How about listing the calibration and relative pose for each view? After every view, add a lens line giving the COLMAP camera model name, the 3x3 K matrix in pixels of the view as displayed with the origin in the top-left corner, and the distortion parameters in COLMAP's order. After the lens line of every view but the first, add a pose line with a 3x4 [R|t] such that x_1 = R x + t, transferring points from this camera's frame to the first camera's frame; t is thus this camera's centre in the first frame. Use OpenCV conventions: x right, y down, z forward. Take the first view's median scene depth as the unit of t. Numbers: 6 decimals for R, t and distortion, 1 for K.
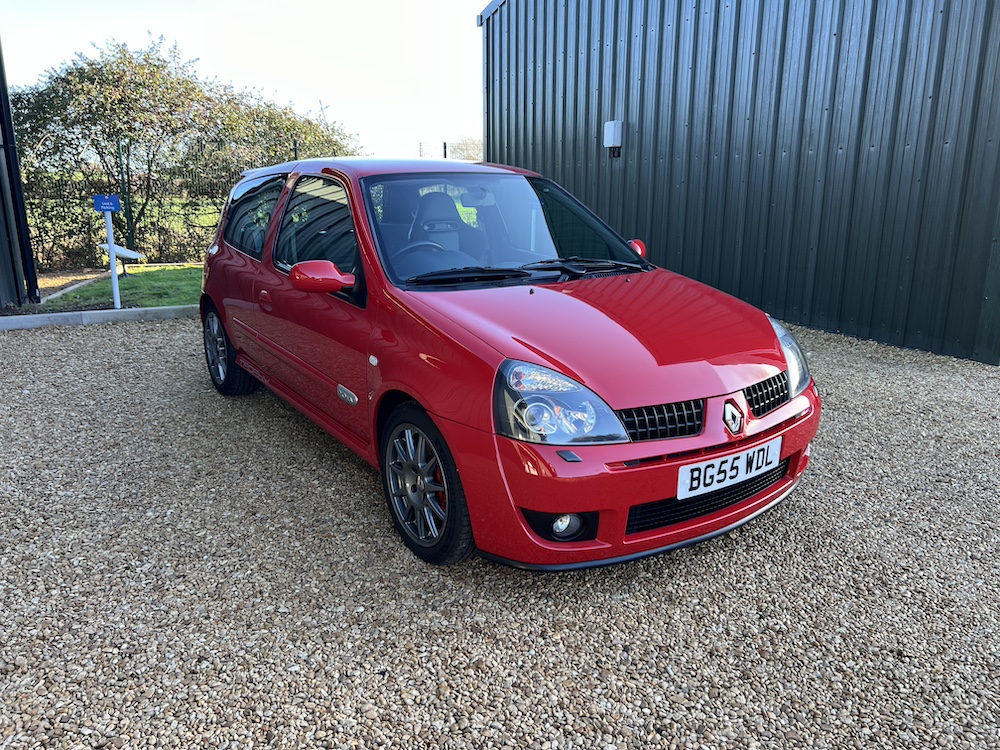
lens RADIAL K [[748.4, 0, 511.5], [0, 748.4, 374.8], [0, 0, 1]] dist [0.038952, -0.037929]
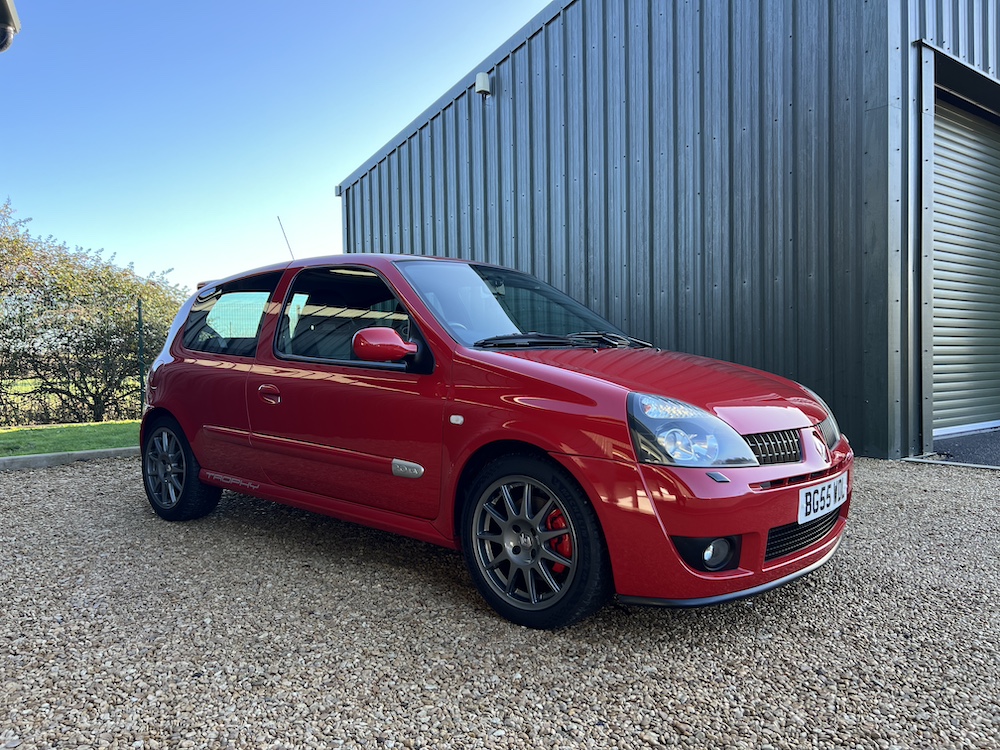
lens RADIAL K [[745.3, 0, 503.6], [0, 745.3, 375.0], [0, 0, 1]] dist [0.047968, -0.053091]
pose [[0.971007, -0.020589, 0.238161, -0.407173], [0.074584, 0.972645, -0.219999, 0.157556], [-0.227117, 0.231383, 0.945981, 0.083686]]
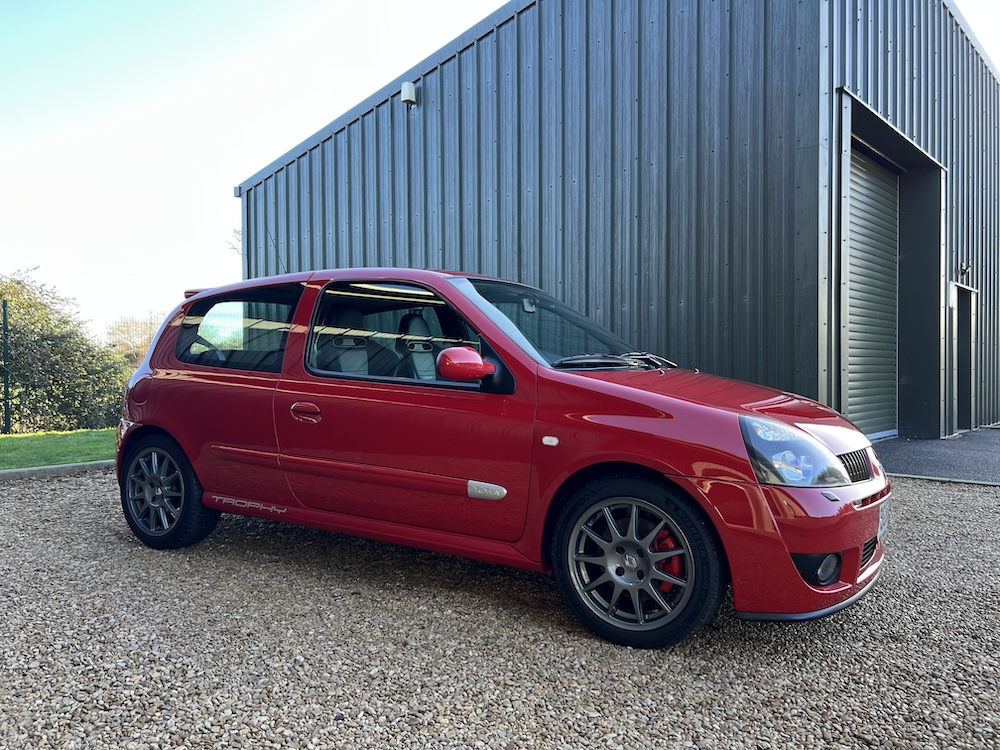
lens RADIAL K [[745.3, 0, 503.6], [0, 745.3, 375.0], [0, 0, 1]] dist [0.047968, -0.053091]
pose [[0.913215, -0.007591, 0.407408, -0.718785], [0.104679, 0.970642, -0.216555, 0.110781], [-0.393804, 0.240409, 0.887199, 0.184960]]
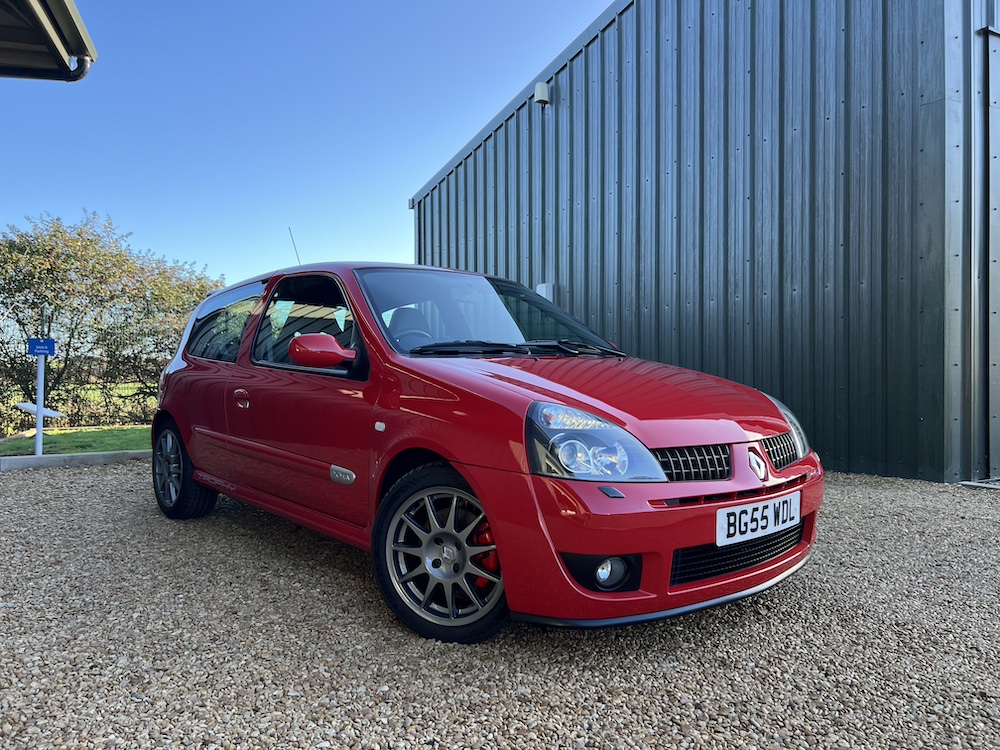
lens RADIAL K [[745.6, 0, 500.0], [0, 745.6, 375.0], [0, 0, 1]] dist [0.043556, -0.047055]
pose [[0.994651, -0.005176, 0.103159, -0.152811], [0.030010, 0.970141, -0.240679, 0.170144], [-0.098833, 0.242488, 0.965107, 0.061355]]
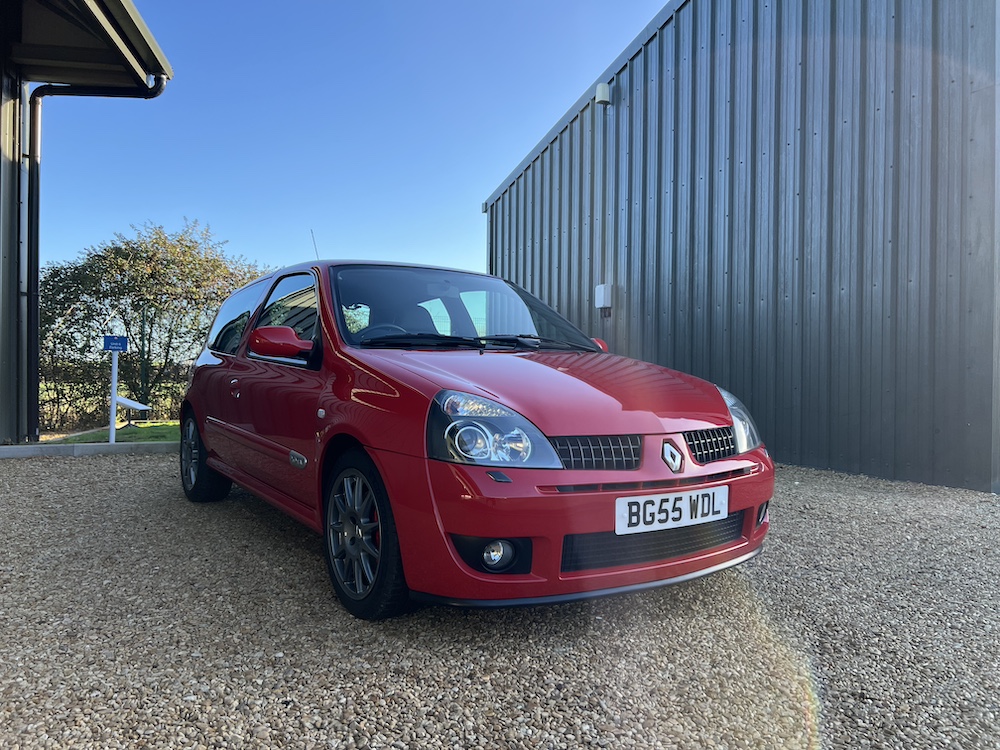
lens RADIAL K [[745.2, 0, 509.3], [0, 745.2, 373.6], [0, 0, 1]] dist [0.052372, -0.056191]
pose [[0.999773, 0.006449, -0.020289, 0.096870], [-0.011296, 0.968495, -0.248776, 0.199982], [0.018046, 0.248949, 0.968348, 0.022722]]
